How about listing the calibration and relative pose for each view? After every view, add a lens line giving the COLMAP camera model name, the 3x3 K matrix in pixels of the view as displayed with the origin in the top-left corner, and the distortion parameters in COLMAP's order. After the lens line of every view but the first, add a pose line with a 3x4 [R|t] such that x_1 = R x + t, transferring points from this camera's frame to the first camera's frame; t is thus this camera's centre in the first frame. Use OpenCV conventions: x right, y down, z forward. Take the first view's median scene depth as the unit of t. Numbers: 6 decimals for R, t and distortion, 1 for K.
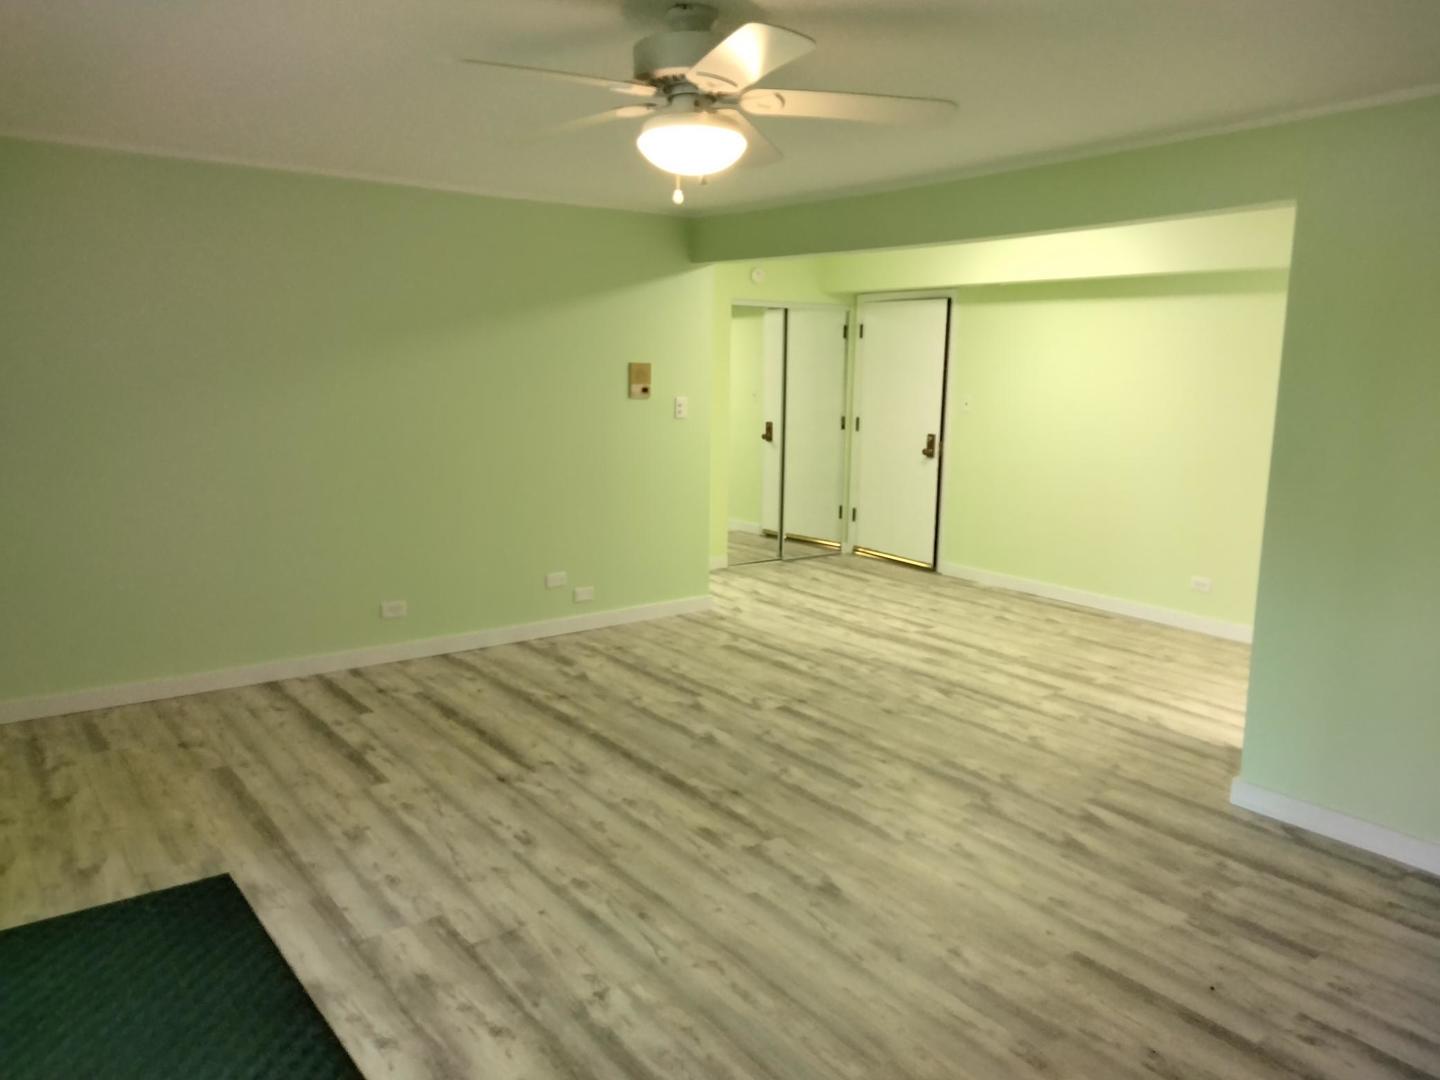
lens RADIAL K [[1107.2, 0, 720.0], [0, 1107.2, 540.0], [0, 0, 1]] dist [0.063718, -0.109114]
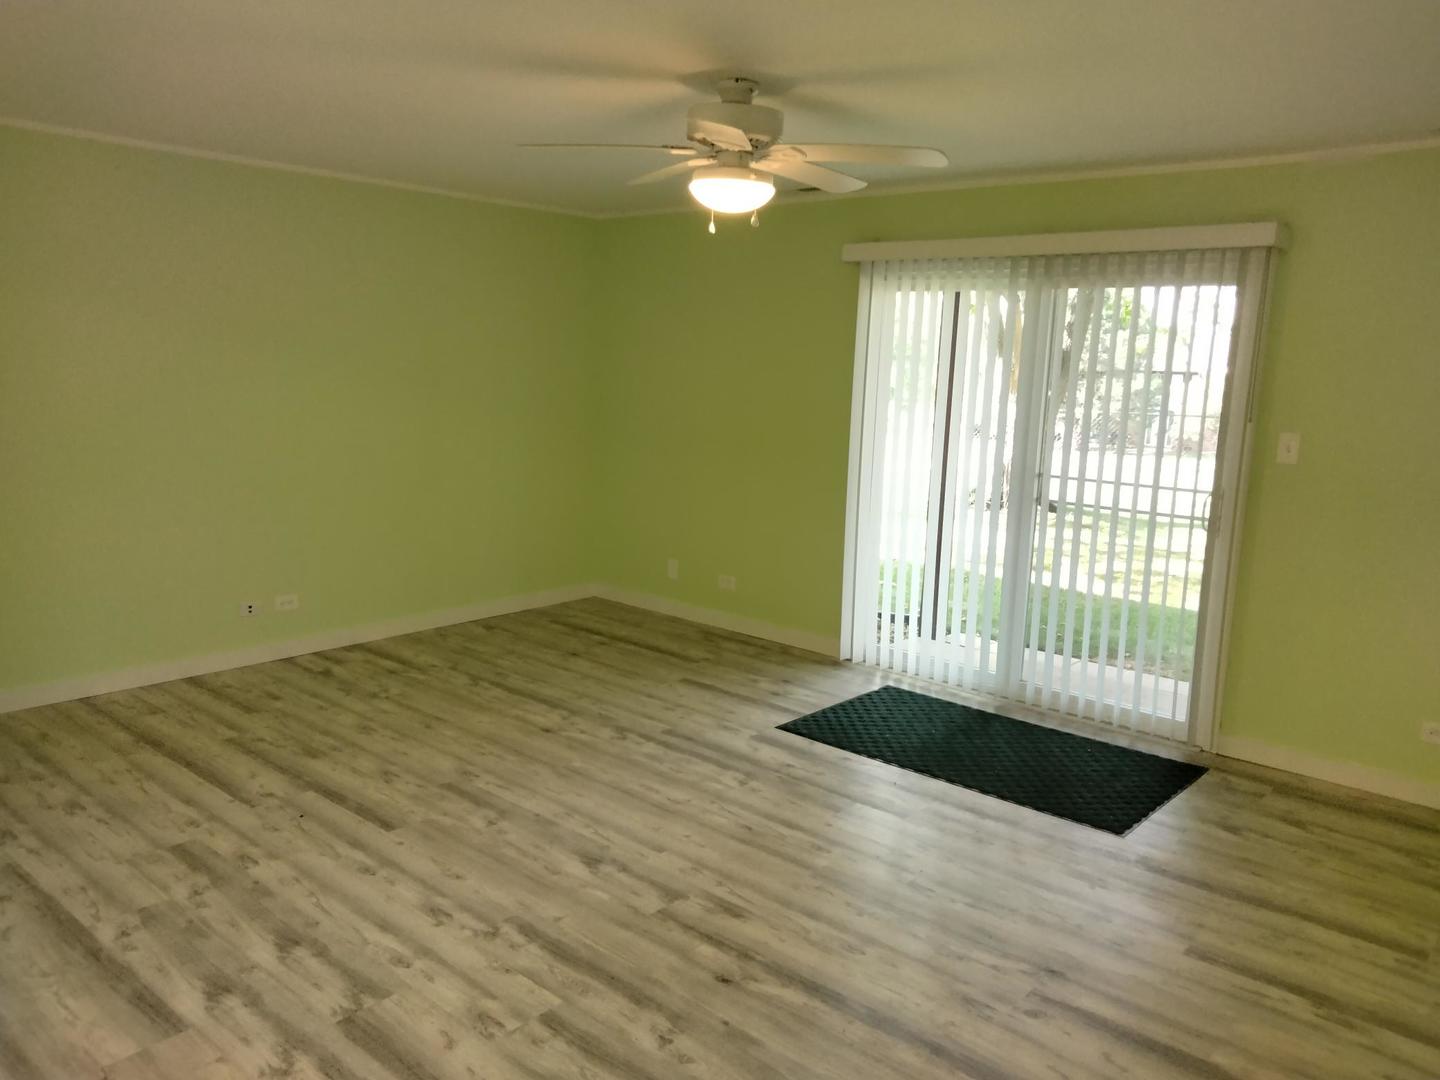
lens RADIAL K [[1107.2, 0, 720.0], [0, 1107.2, 540.0], [0, 0, 1]] dist [0.063718, -0.109114]
pose [[-0.976728, -0.013521, -0.214057, 0.194100], [-0.081302, 0.946871, 0.311168, -0.288443], [0.198477, 0.321330, -0.925934, 1.768335]]
